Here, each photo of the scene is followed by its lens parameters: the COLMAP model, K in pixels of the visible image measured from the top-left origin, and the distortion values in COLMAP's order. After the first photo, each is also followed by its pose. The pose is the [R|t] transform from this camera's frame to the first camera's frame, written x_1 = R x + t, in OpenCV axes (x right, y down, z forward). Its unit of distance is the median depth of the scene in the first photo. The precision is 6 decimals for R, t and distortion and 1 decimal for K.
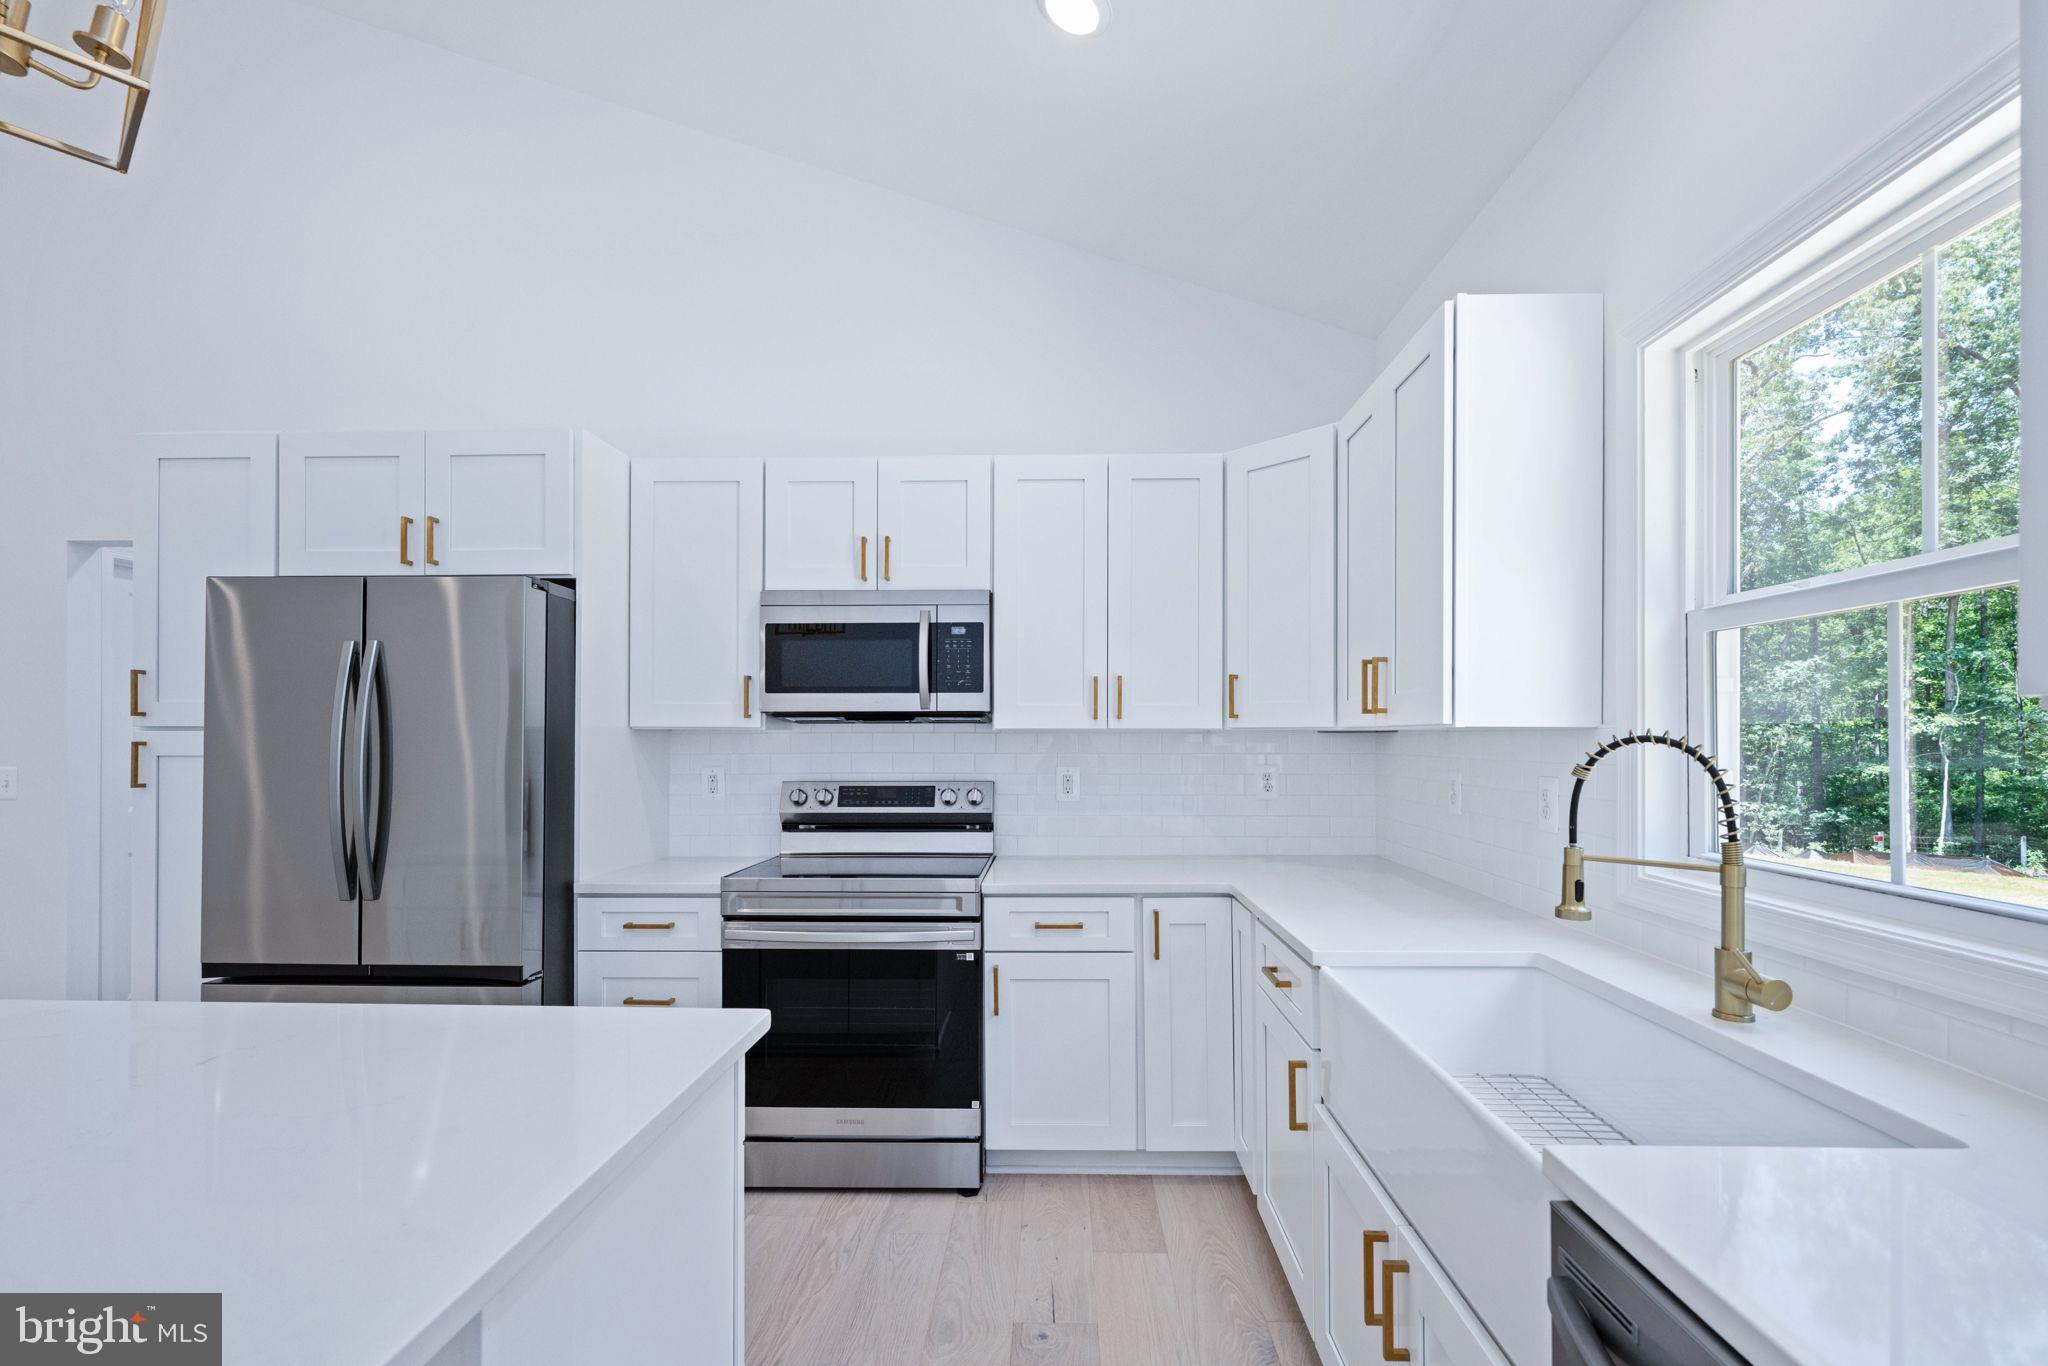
lens RADIAL K [[855.6, 0, 1022.9], [0, 855.6, 733.1], [0, 0, 1]] dist [0.002212, 0.000500]
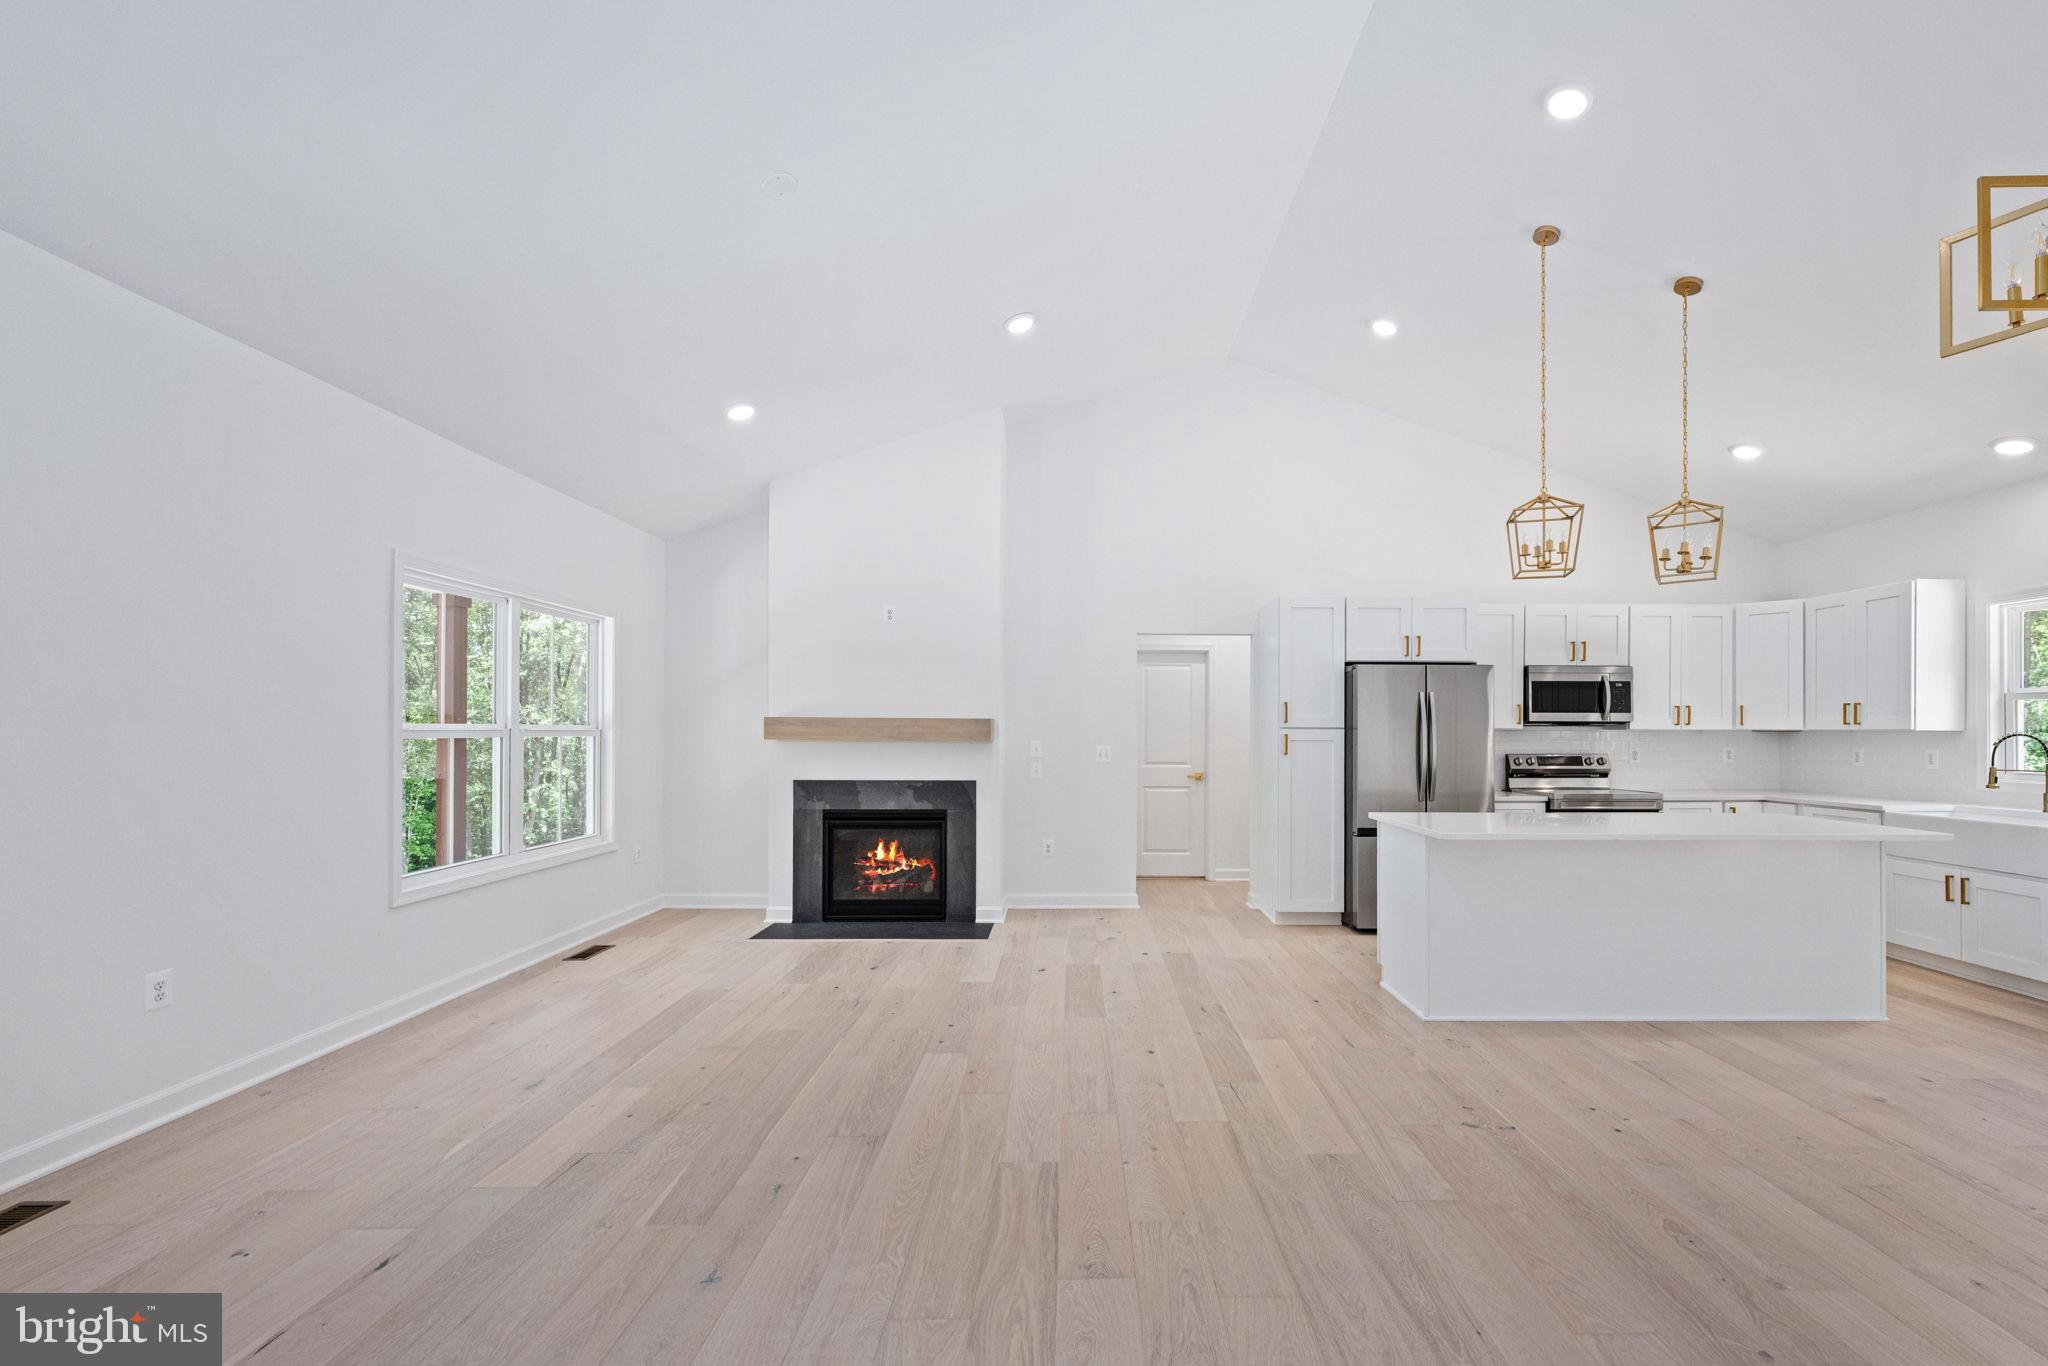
lens RADIAL K [[855.6, 0, 1022.9], [0, 855.6, 733.1], [0, 0, 1]] dist [0.002212, 0.000500]
pose [[0.998307, 0.002554, 0.058117, -1.735168], [-0.002897, 0.999979, 0.005822, -0.003974], [-0.058101, -0.005981, 0.998293, -1.108362]]
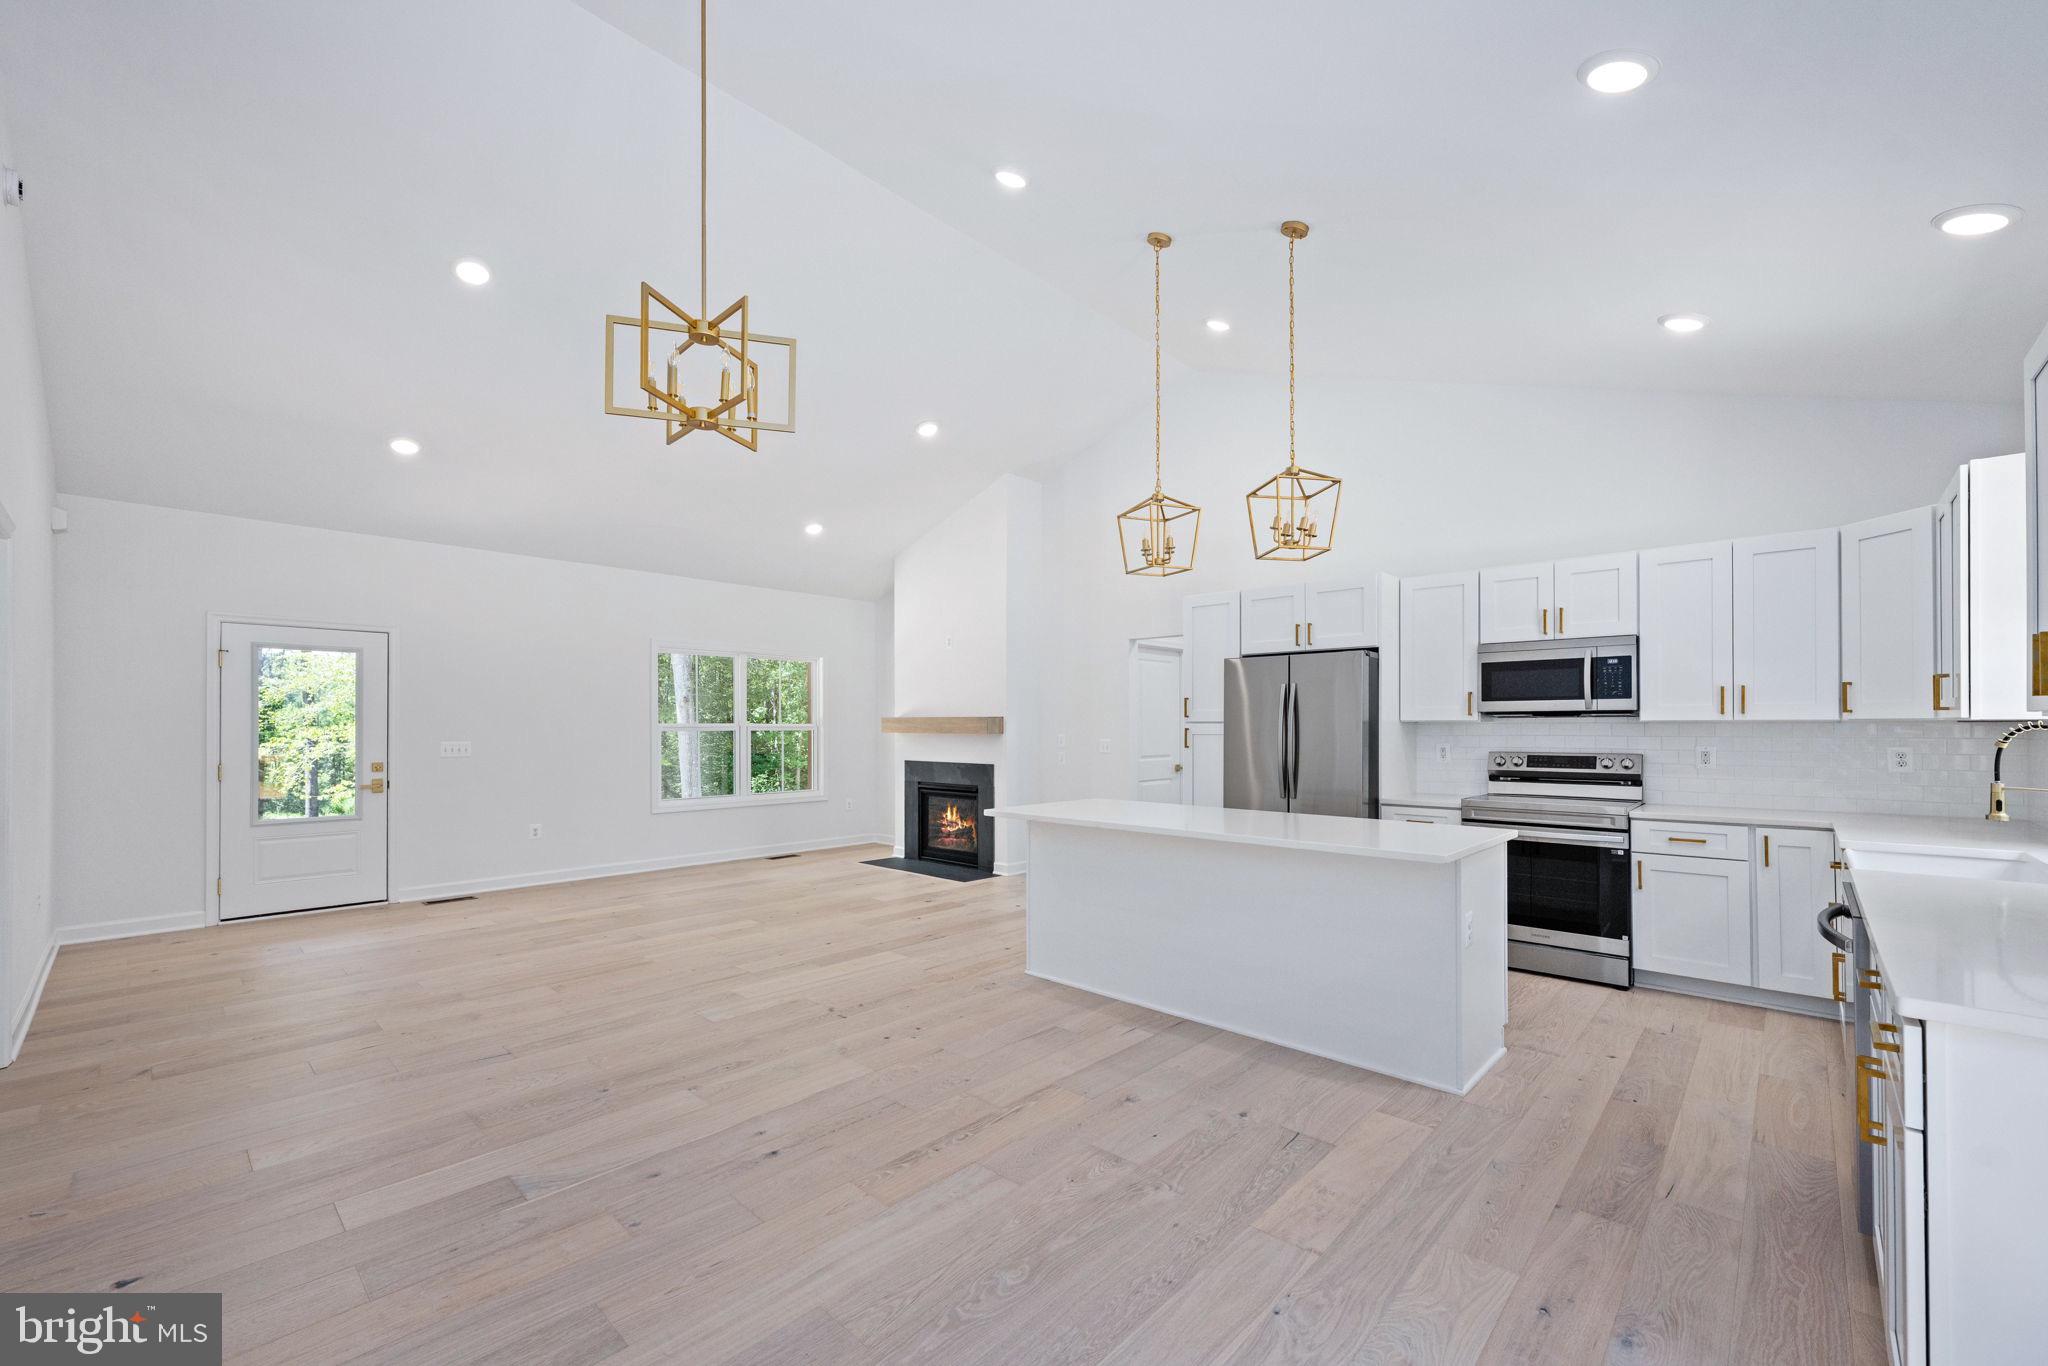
lens RADIAL K [[829.5, 0, 1024.0], [0, 829.5, 720.4], [0, 0, 1]] dist [0.001024, 0.000217]
pose [[0.758476, -0.005777, -0.651676, 0.105598], [0.005166, 0.999983, -0.002852, -0.007026], [0.651681, -0.001203, 0.758492, -0.950111]]
